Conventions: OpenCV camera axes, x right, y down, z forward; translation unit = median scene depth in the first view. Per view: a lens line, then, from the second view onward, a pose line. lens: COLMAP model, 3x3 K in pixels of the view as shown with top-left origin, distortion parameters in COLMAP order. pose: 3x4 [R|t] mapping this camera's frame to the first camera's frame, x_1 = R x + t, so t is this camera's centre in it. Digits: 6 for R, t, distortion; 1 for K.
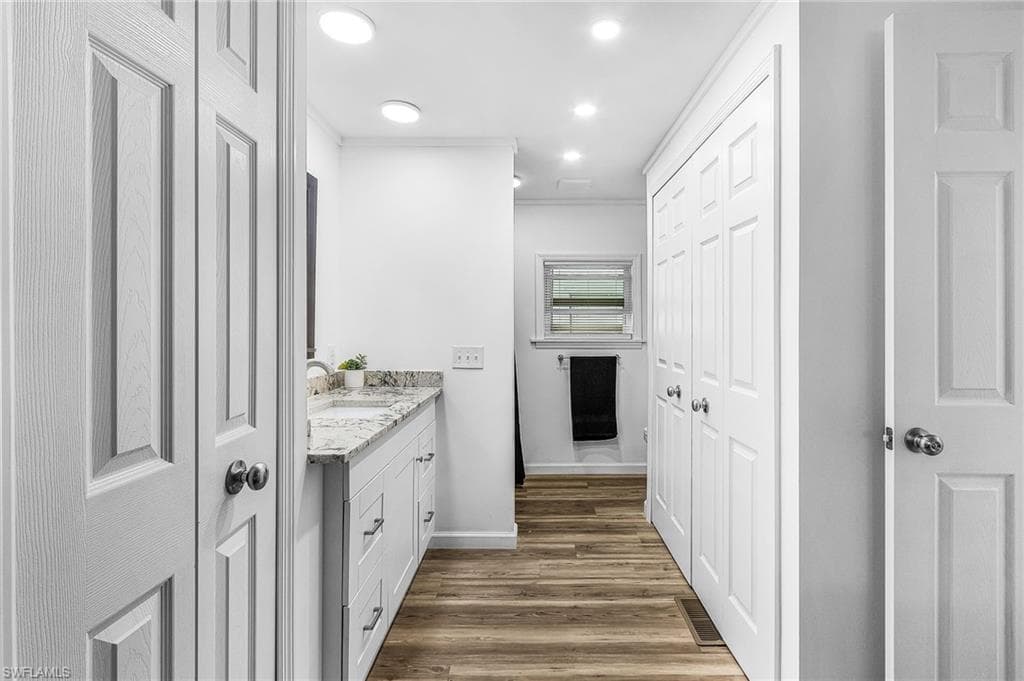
lens RADIAL K [[483.3, 0, 536.1], [0, 483.3, 326.3], [0, 0, 1]] dist [0.004834, -0.000255]
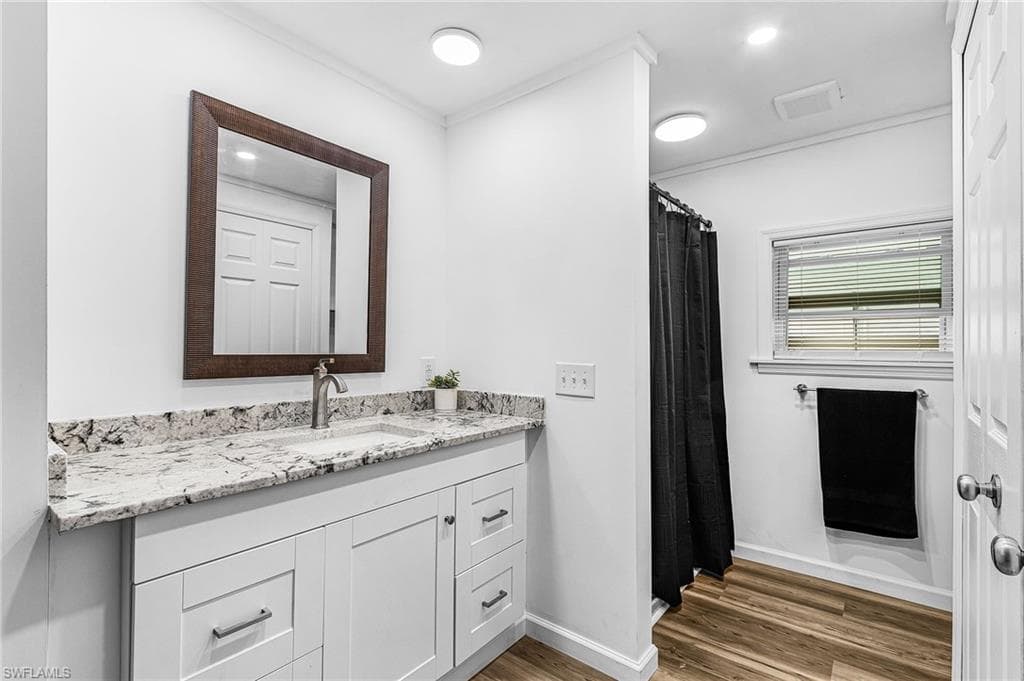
lens RADIAL K [[483.3, 0, 504.9], [0, 483.3, 342.4], [0, 0, 1]] dist [0.004834, -0.000255]
pose [[0.780941, -0.002460, -0.624600, 0.215029], [-0.003908, 0.999953, -0.008824, 0.016742], [0.624592, 0.009332, 0.780895, 0.395065]]
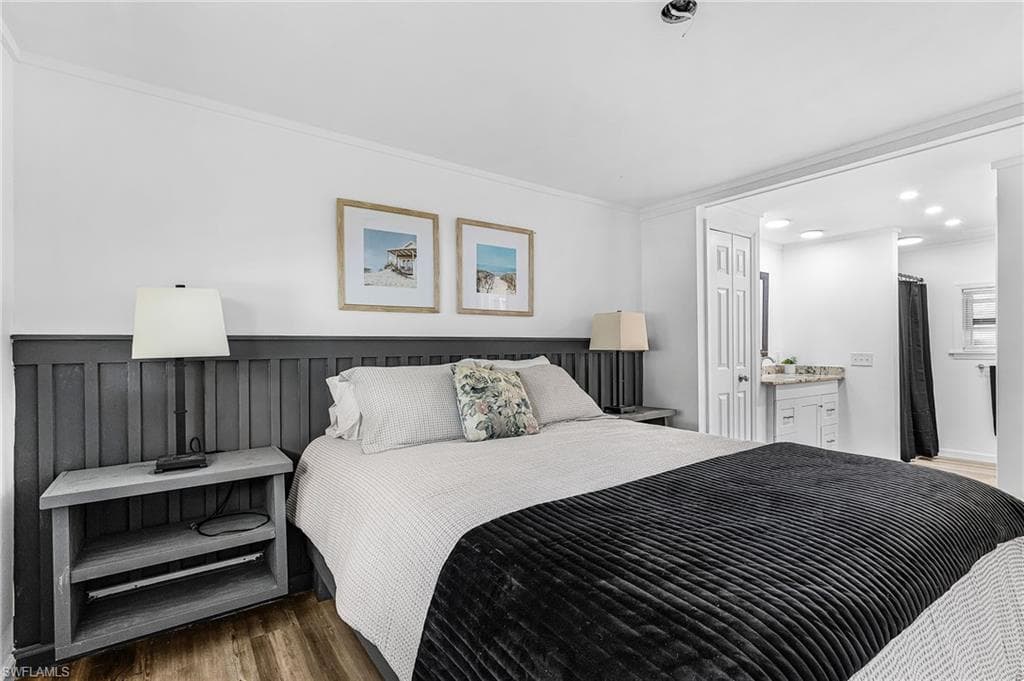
lens RADIAL K [[483.3, 0, 512.2], [0, 483.3, 347.8], [0, 0, 1]] dist [0.004834, -0.000255]
pose [[0.581702, -0.007170, -0.813370, 0.537208], [0.004431, 0.999974, -0.005646, 0.028287], [0.813390, -0.000320, 0.581719, -1.003698]]
